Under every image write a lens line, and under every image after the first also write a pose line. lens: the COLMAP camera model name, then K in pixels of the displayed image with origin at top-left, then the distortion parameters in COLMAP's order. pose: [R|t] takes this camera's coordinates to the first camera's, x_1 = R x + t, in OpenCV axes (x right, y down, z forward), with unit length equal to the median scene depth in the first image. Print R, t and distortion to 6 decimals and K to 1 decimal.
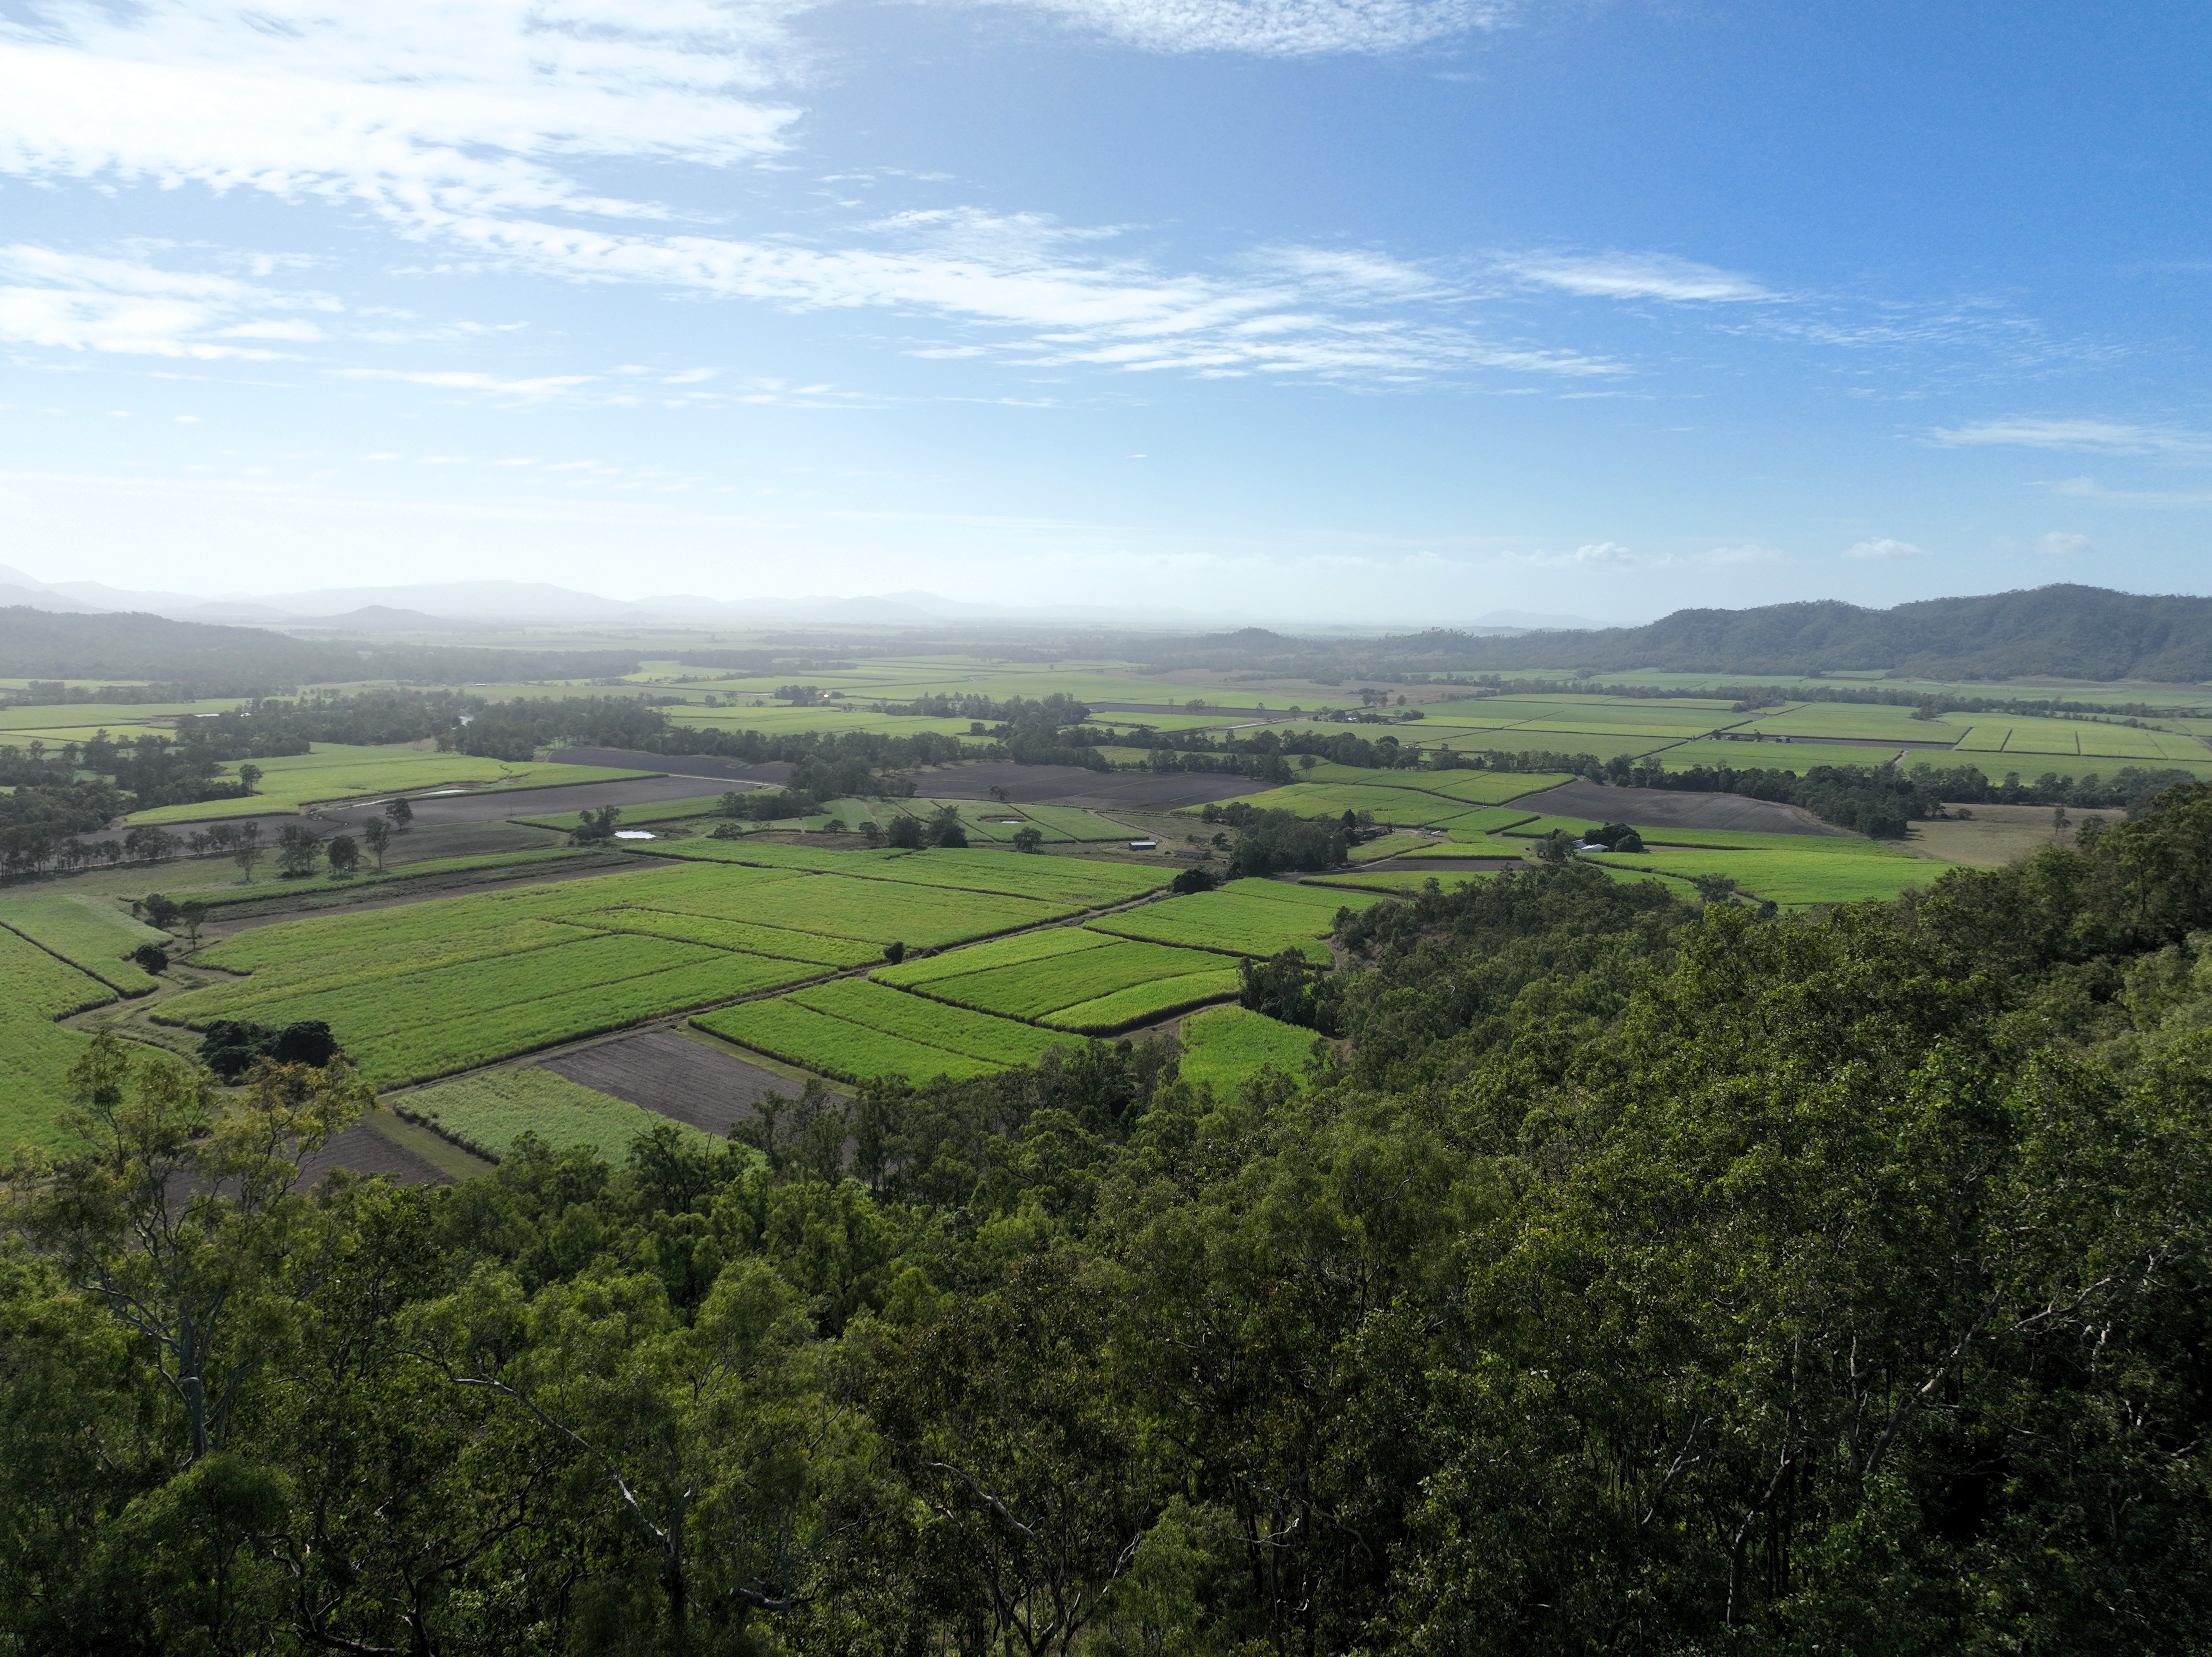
lens RADIAL K [[1541.1, 0, 1120.1], [0, 1541.1, 813.4], [0, 0, 1]] dist [-0.005430, 0.019471]
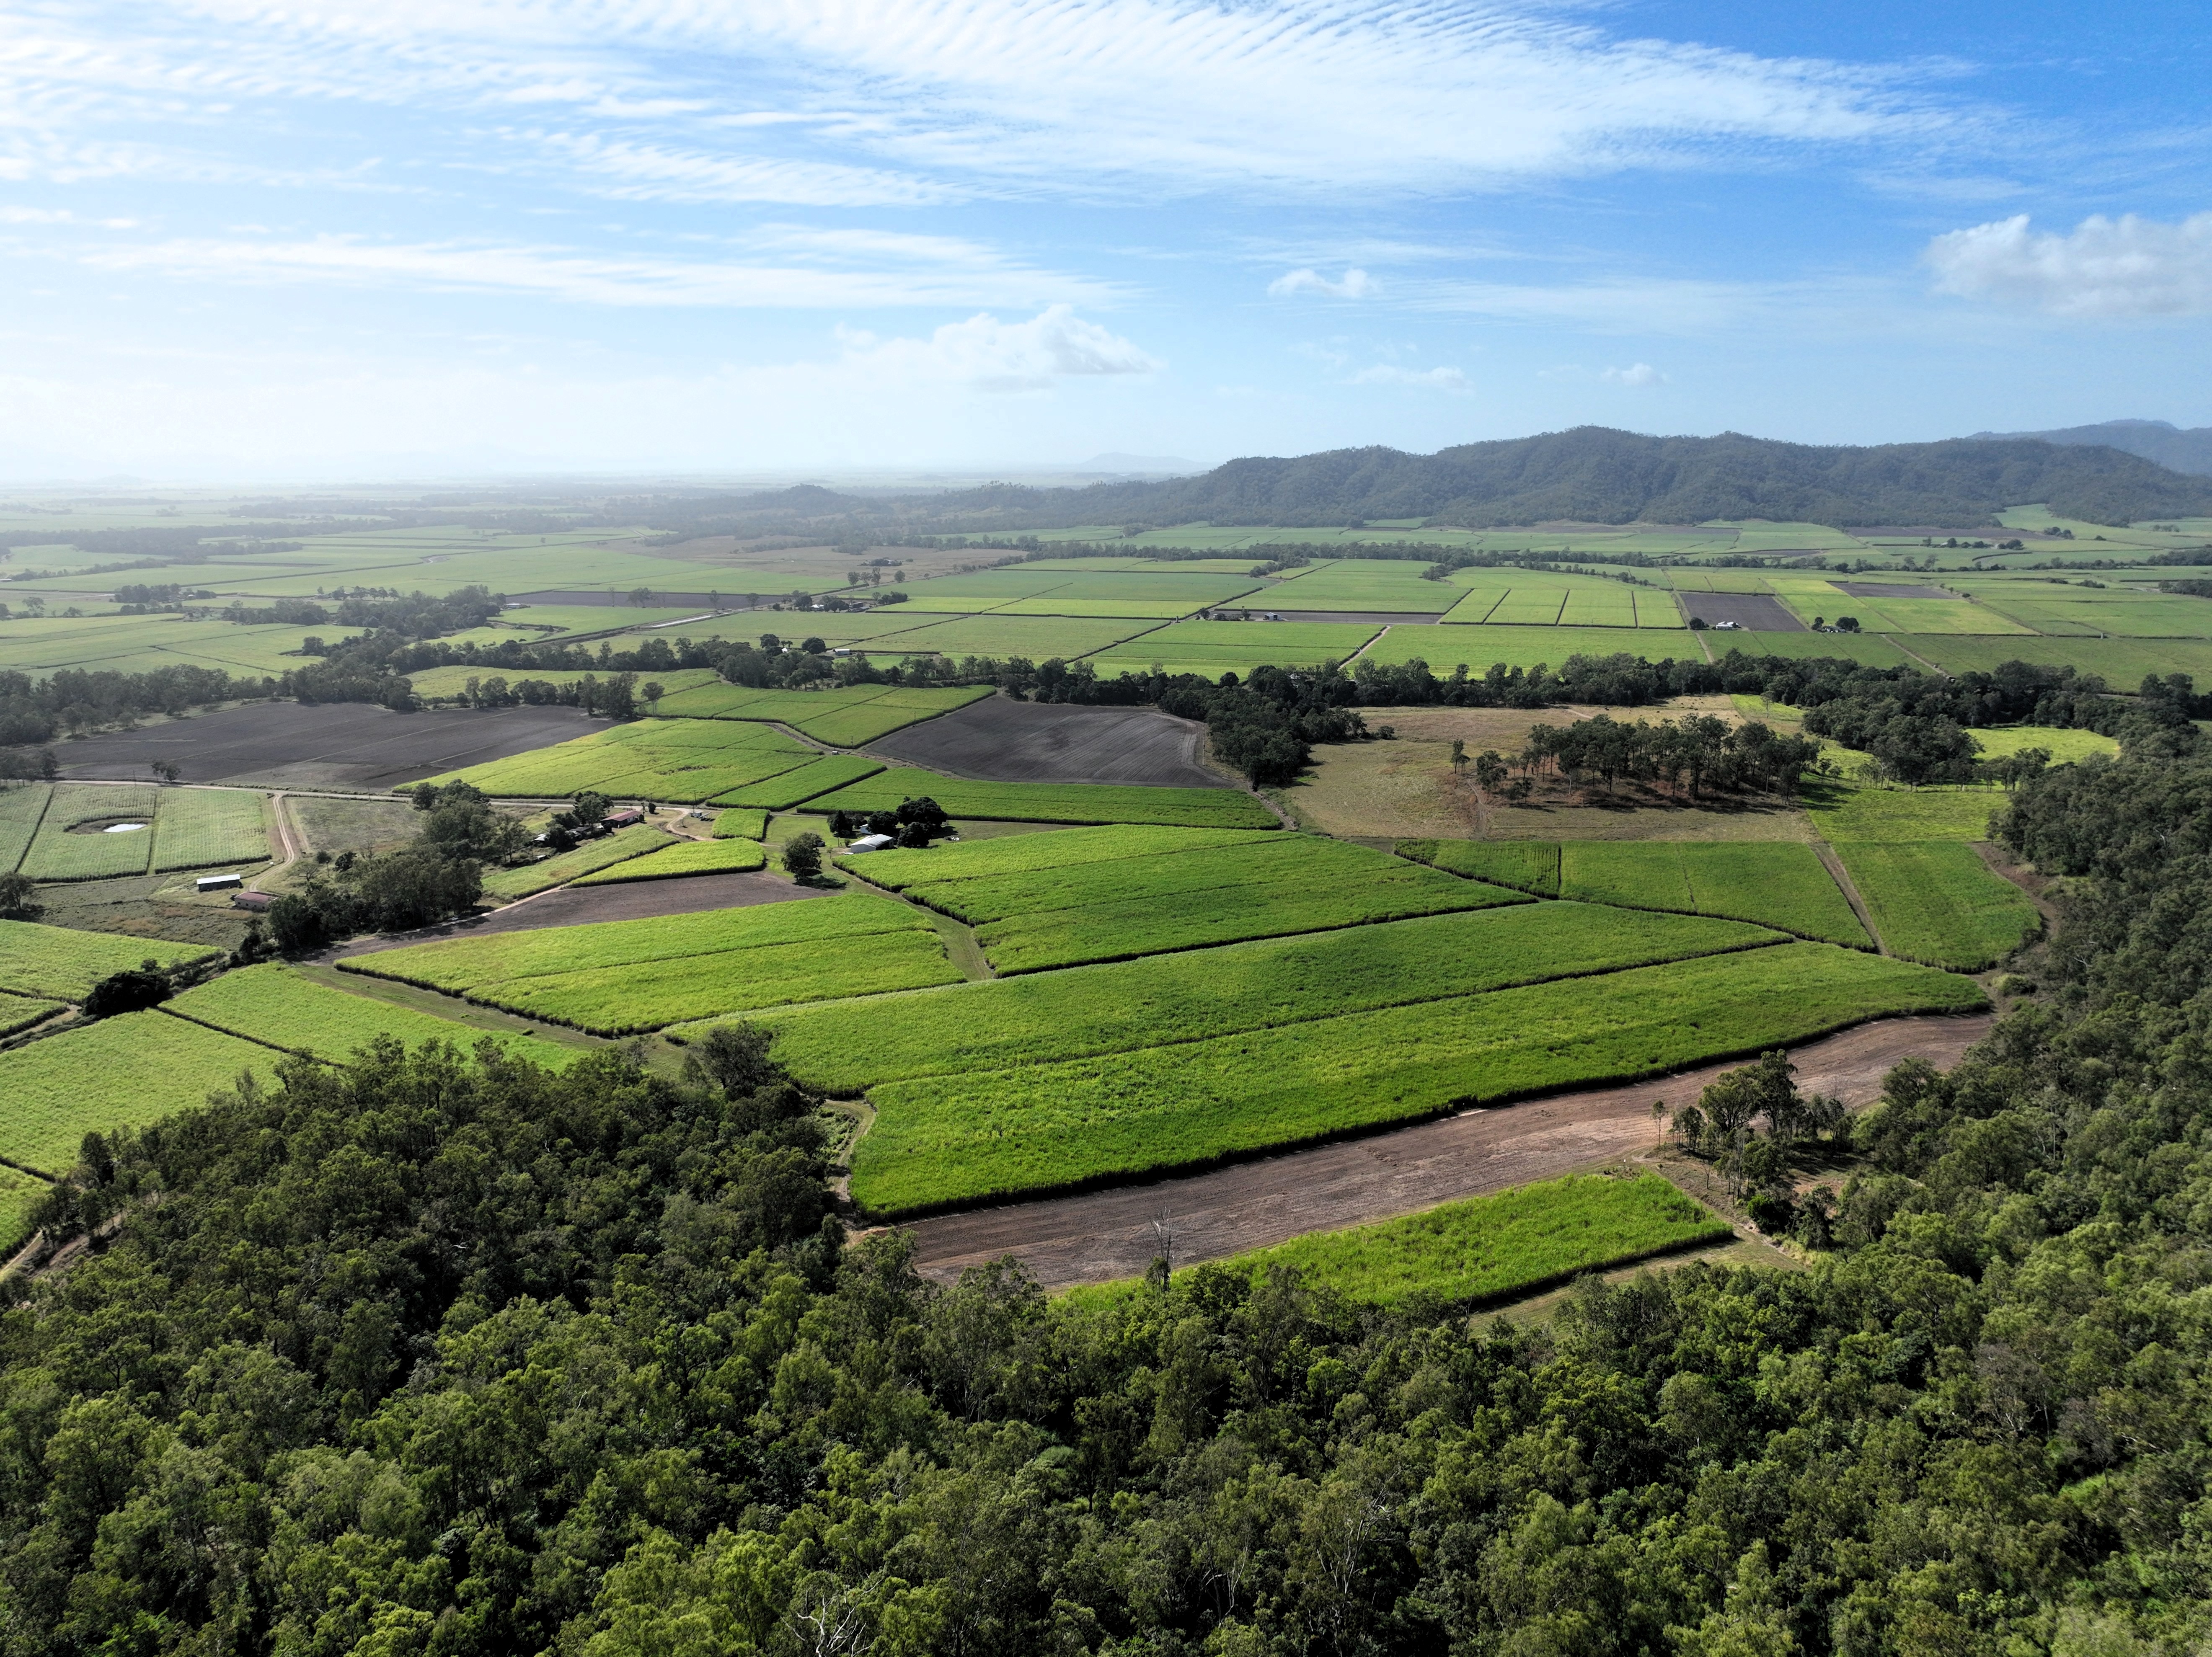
lens RADIAL K [[1541.1, 0, 1103.8], [0, 1541.1, 830.2], [0, 0, 1]] dist [-0.005430, 0.019471]
pose [[0.972746, -0.072201, 0.220348, 0.071139], [0.048155, 0.992471, 0.112617, -0.017235], [-0.226820, -0.098937, 0.968899, 0.071231]]
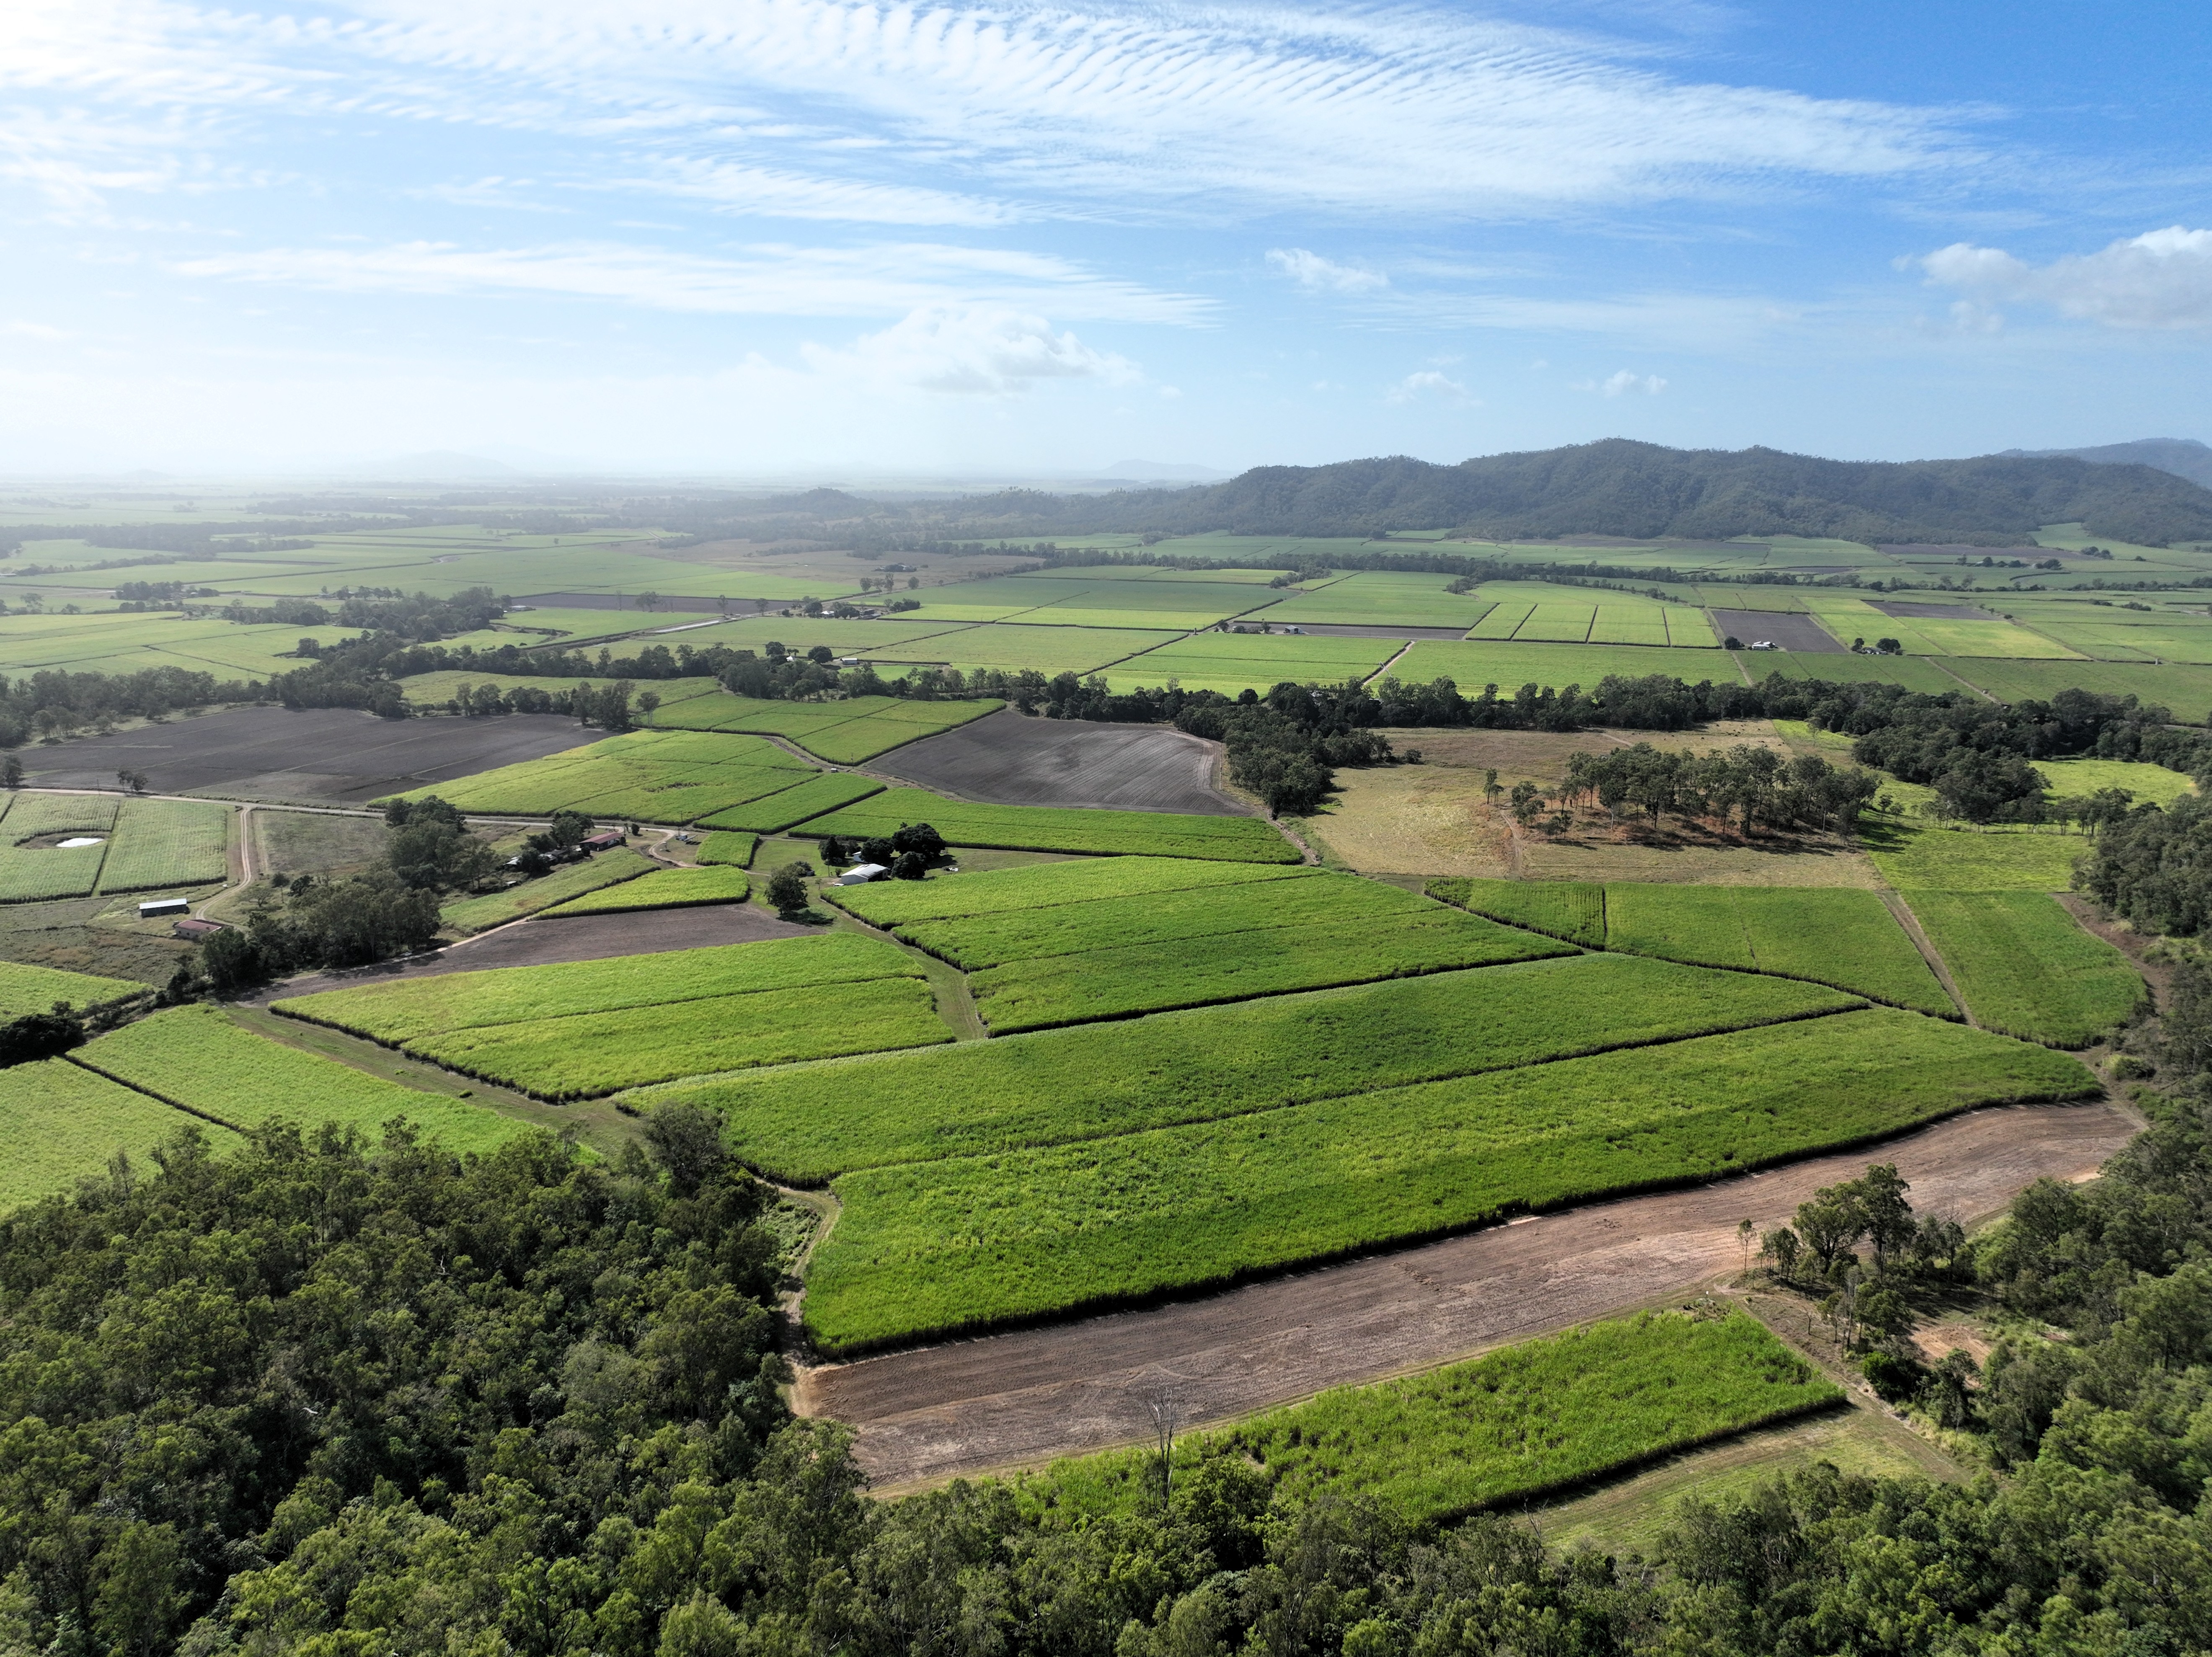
lens RADIAL K [[1541.1, 0, 1104.7], [0, 1541.1, 830.4], [0, 0, 1]] dist [-0.005430, 0.019471]
pose [[0.975715, -0.057468, 0.211372, 0.075236], [0.035074, 0.993509, 0.108211, -0.018951], [-0.216219, -0.098169, 0.971397, 0.084854]]
